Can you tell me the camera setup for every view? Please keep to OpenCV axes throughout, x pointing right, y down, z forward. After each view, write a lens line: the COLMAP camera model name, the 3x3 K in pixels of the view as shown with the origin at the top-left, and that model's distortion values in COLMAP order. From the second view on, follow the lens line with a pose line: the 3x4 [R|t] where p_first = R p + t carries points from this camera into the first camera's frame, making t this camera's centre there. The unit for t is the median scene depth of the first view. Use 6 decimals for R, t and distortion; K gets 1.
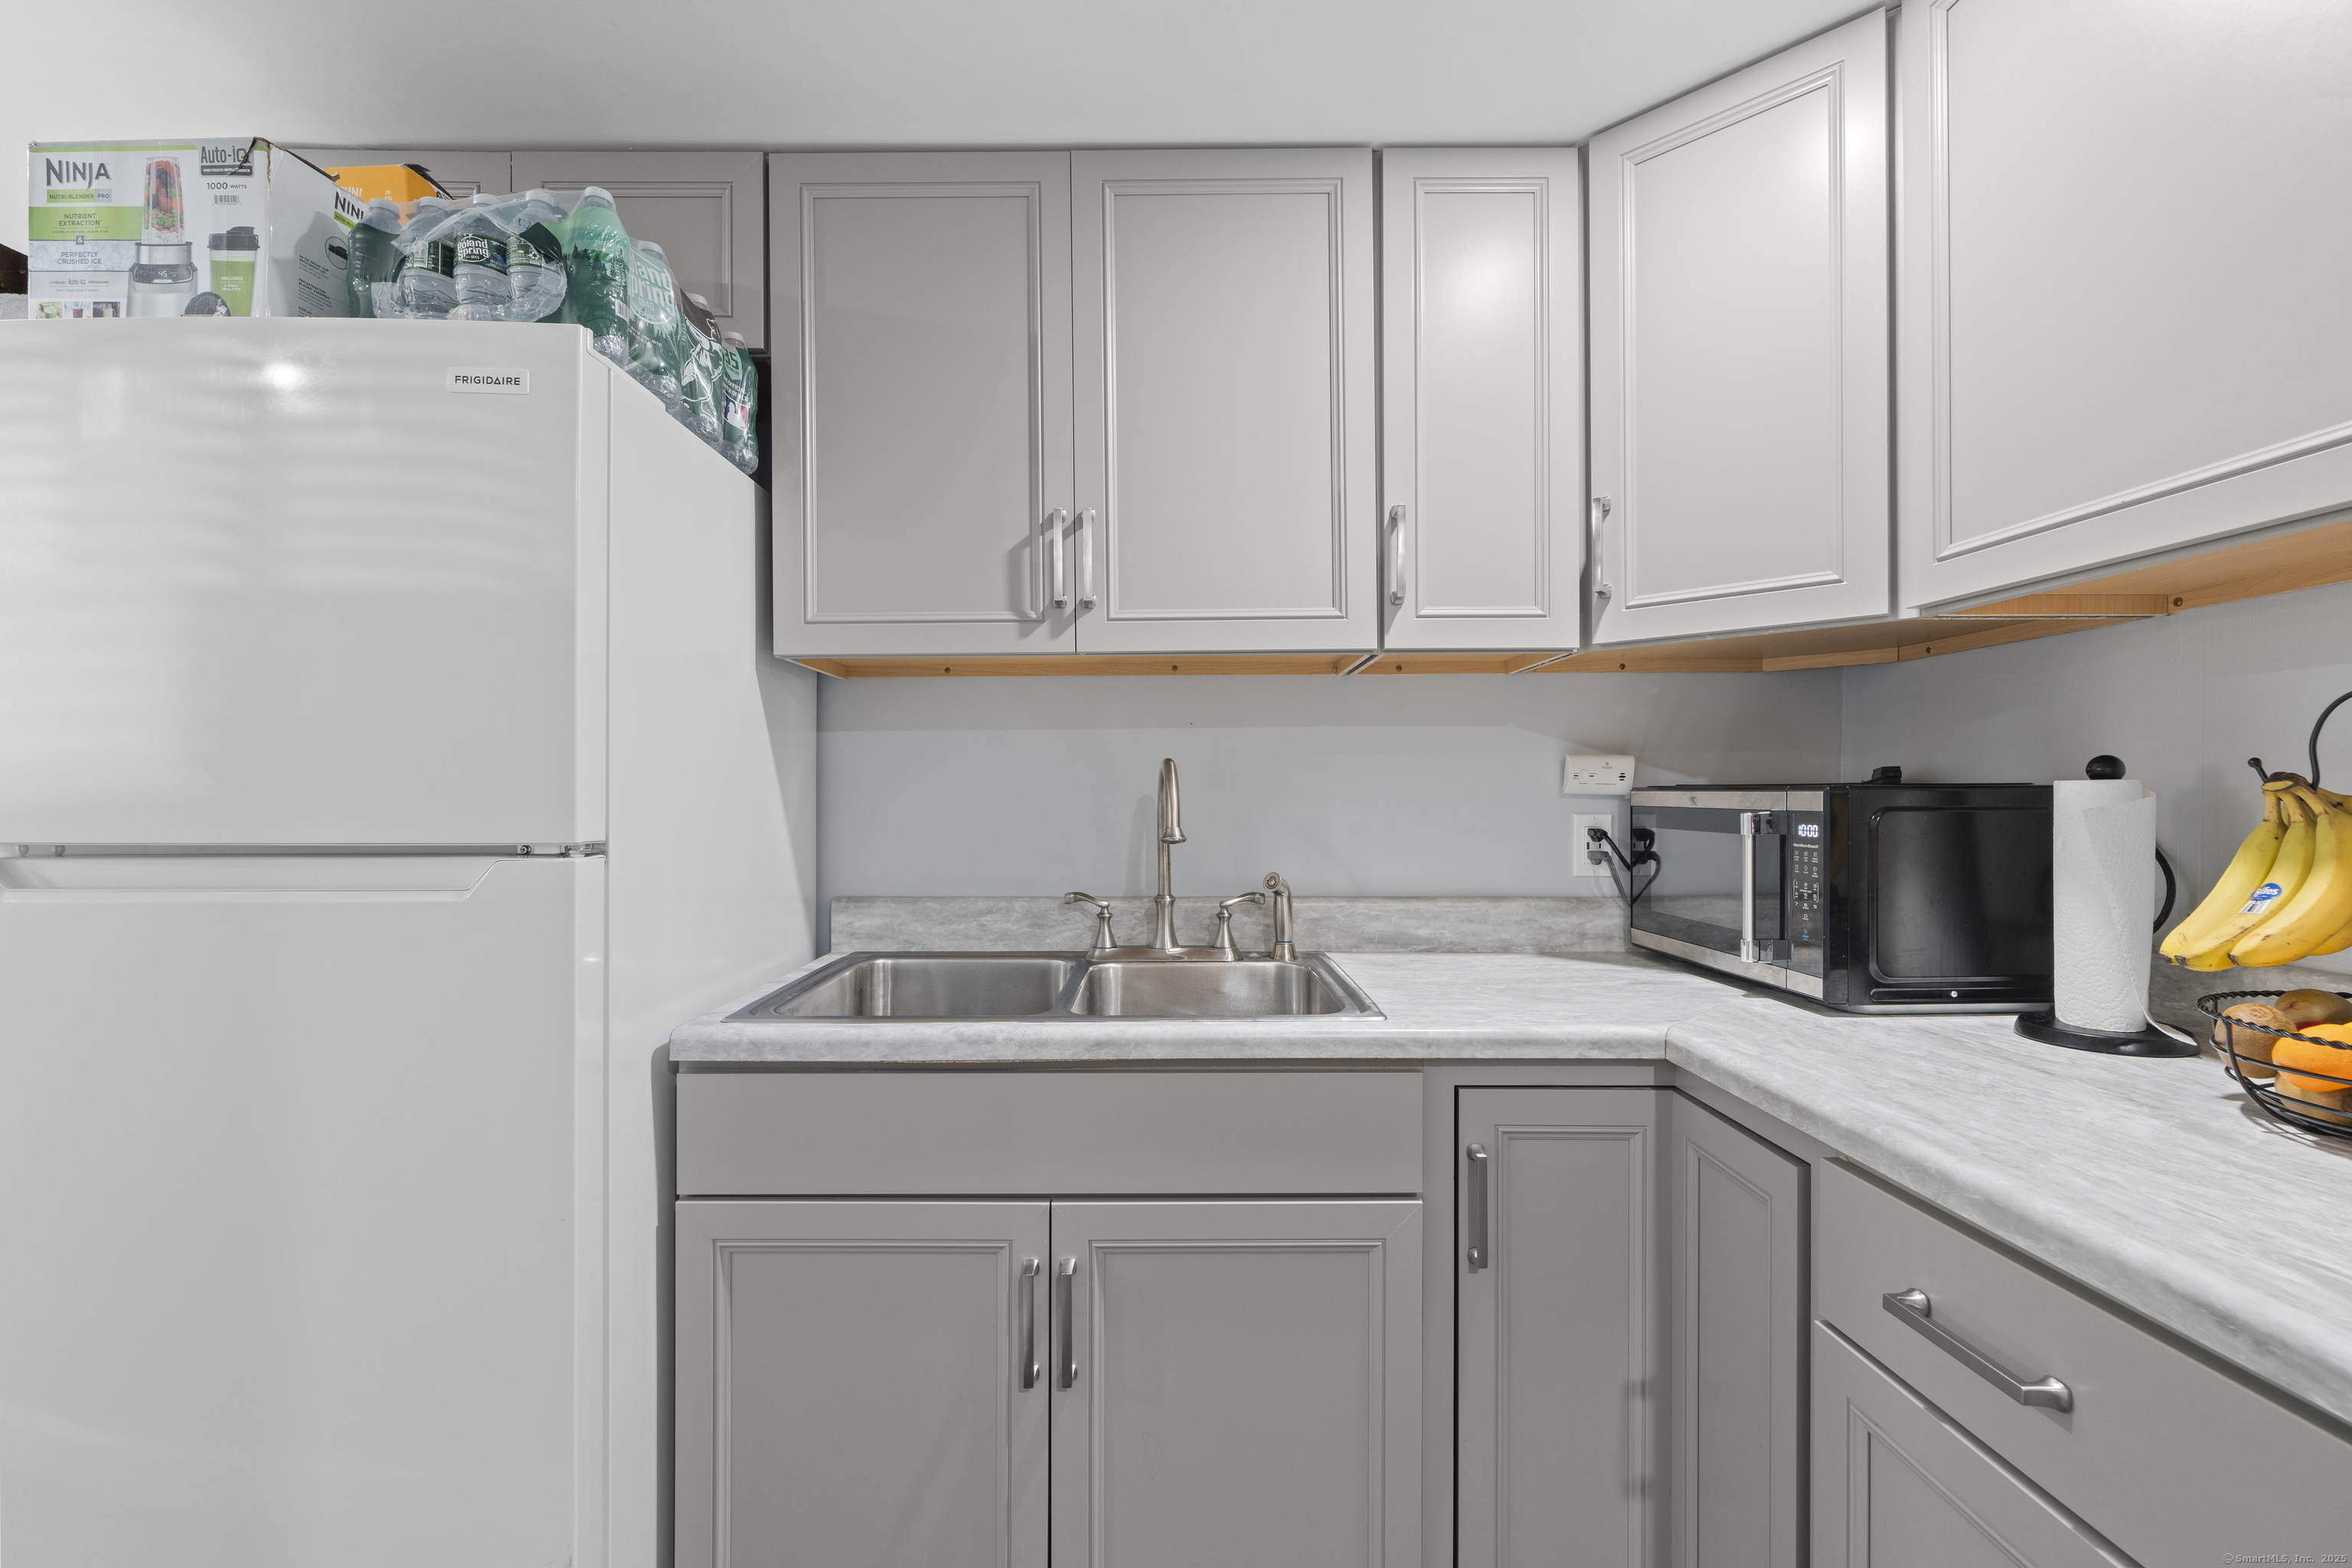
lens RADIAL K [[1047.4, 0, 1178.8], [0, 1047.4, 792.9], [0, 0, 1]] dist [-0.008873, 0.001205]
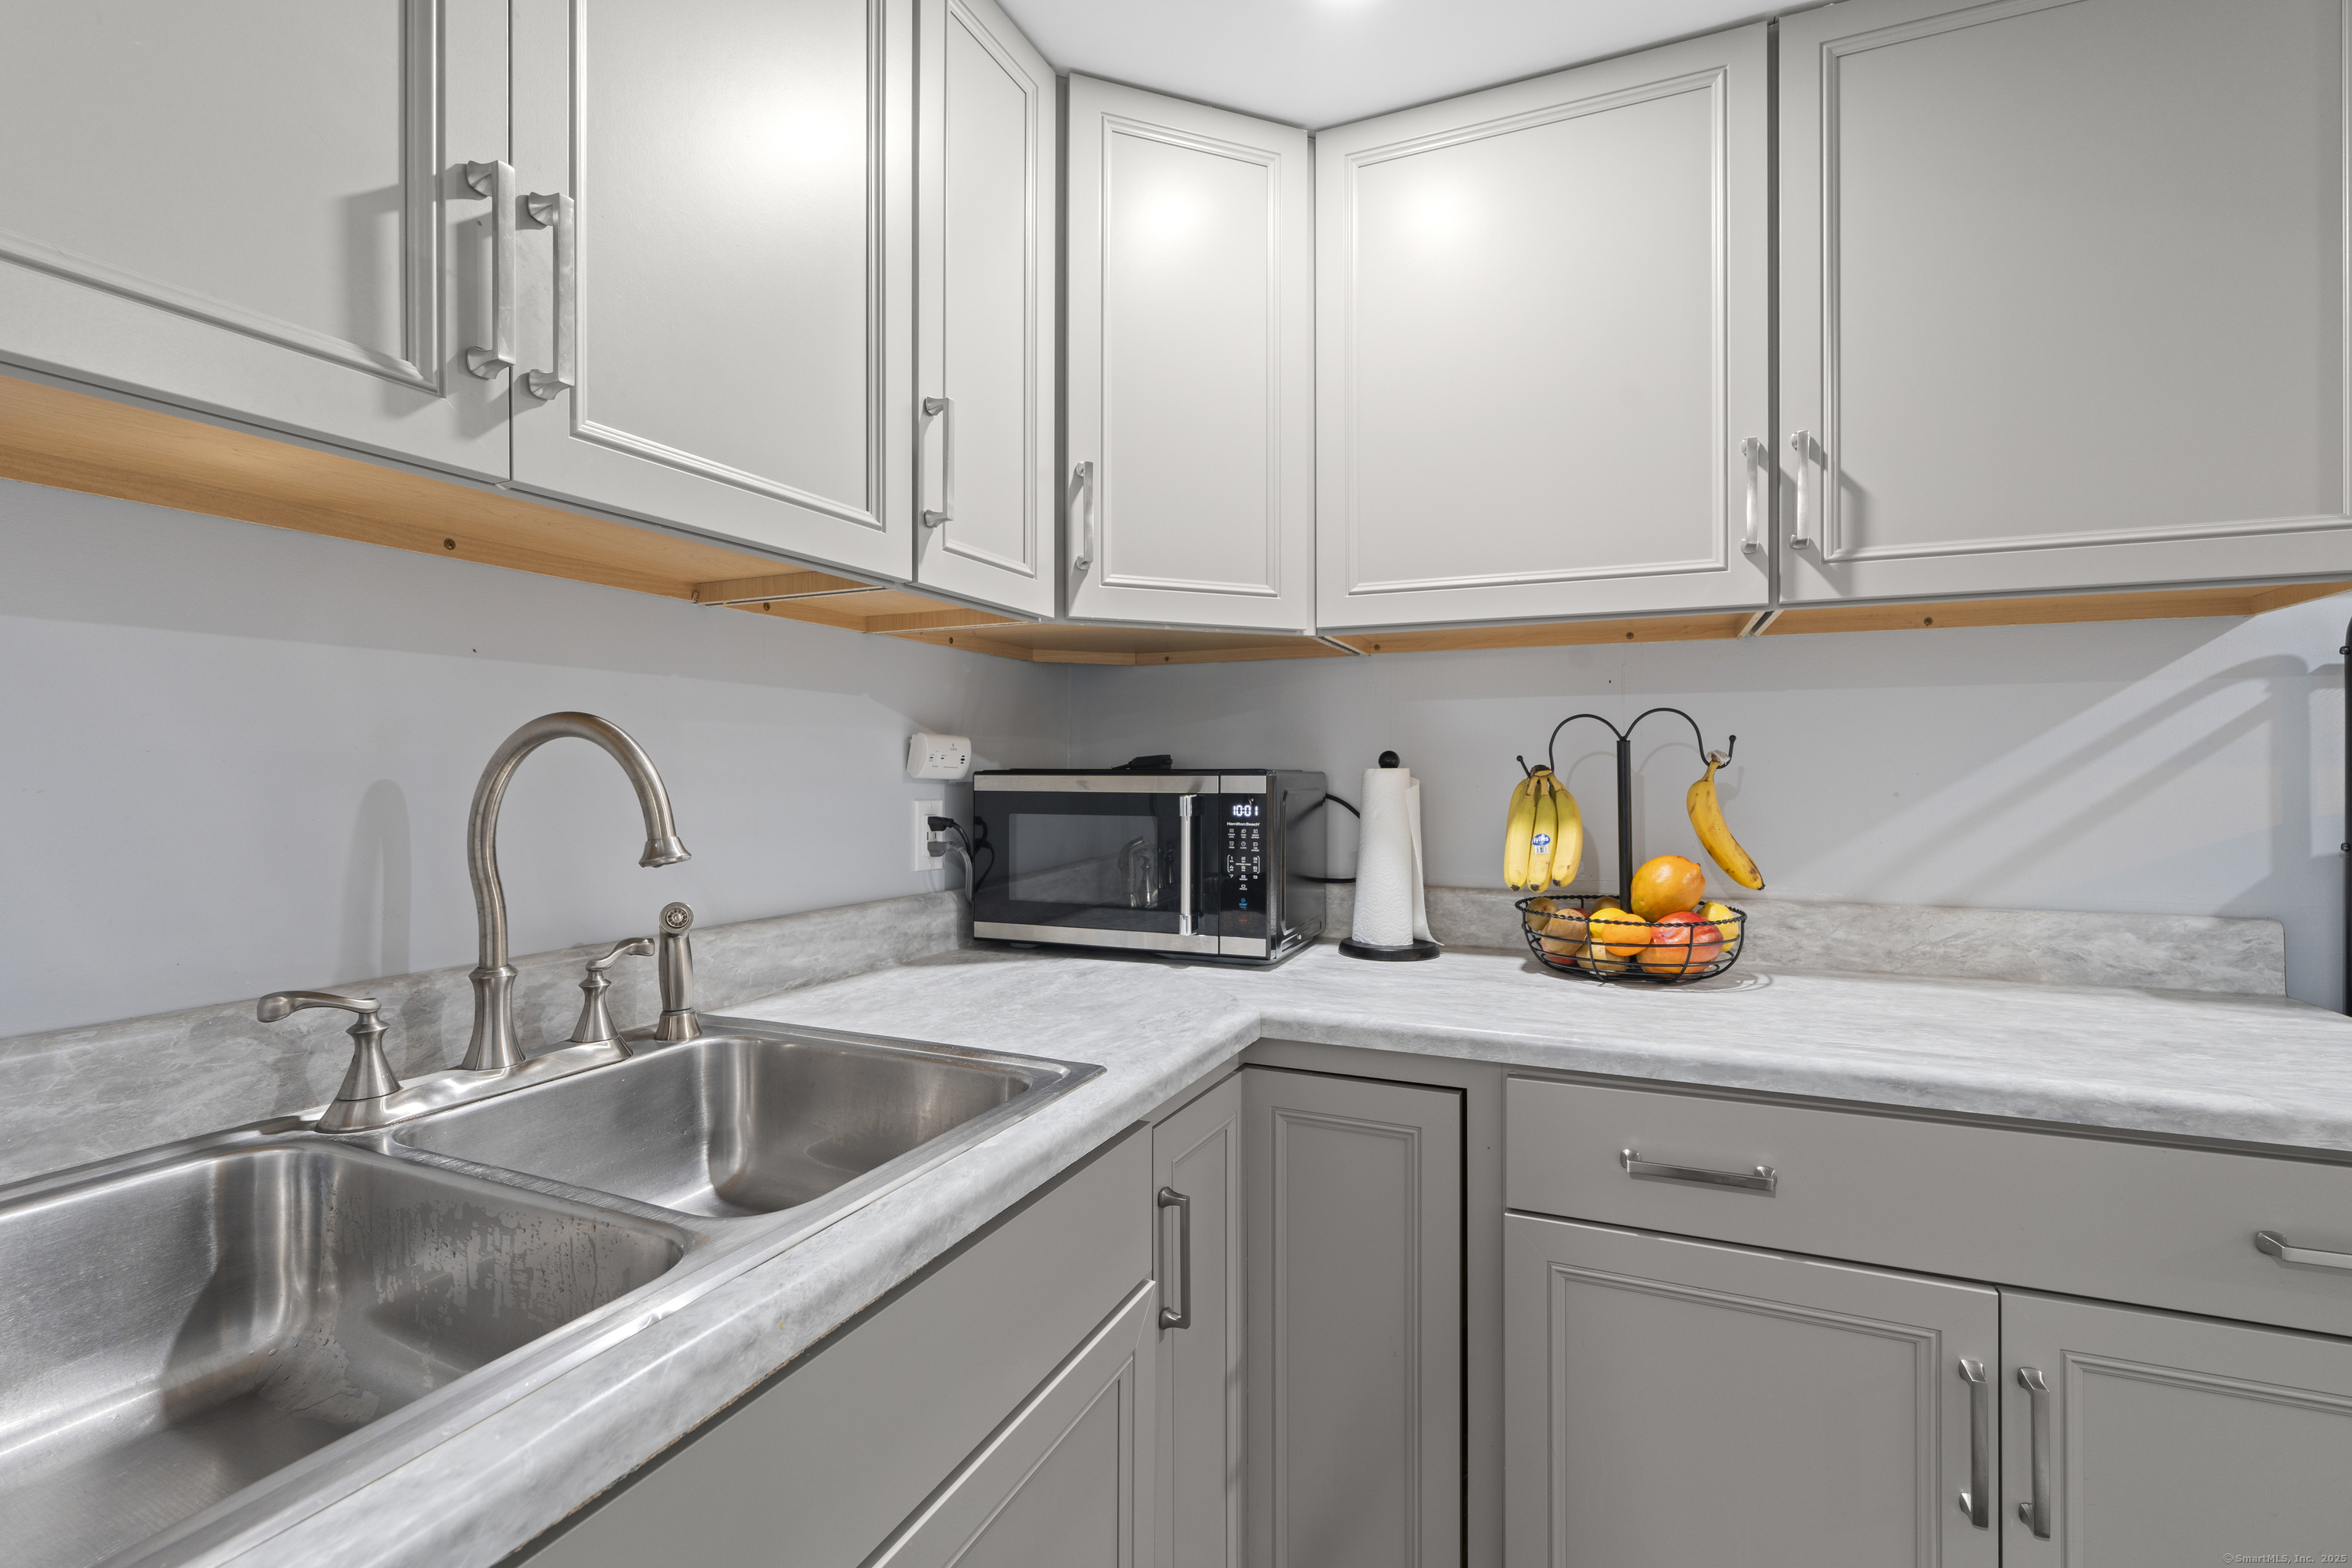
lens RADIAL K [[1047.4, 0, 1180.5], [0, 1047.4, 775.0], [0, 0, 1]] dist [-0.008873, 0.001205]
pose [[0.413561, 0.003534, 0.910470, -0.380336], [-0.000755, 0.999993, -0.003538, 0.001338], [-0.910476, 0.000776, 0.413561, 0.493953]]
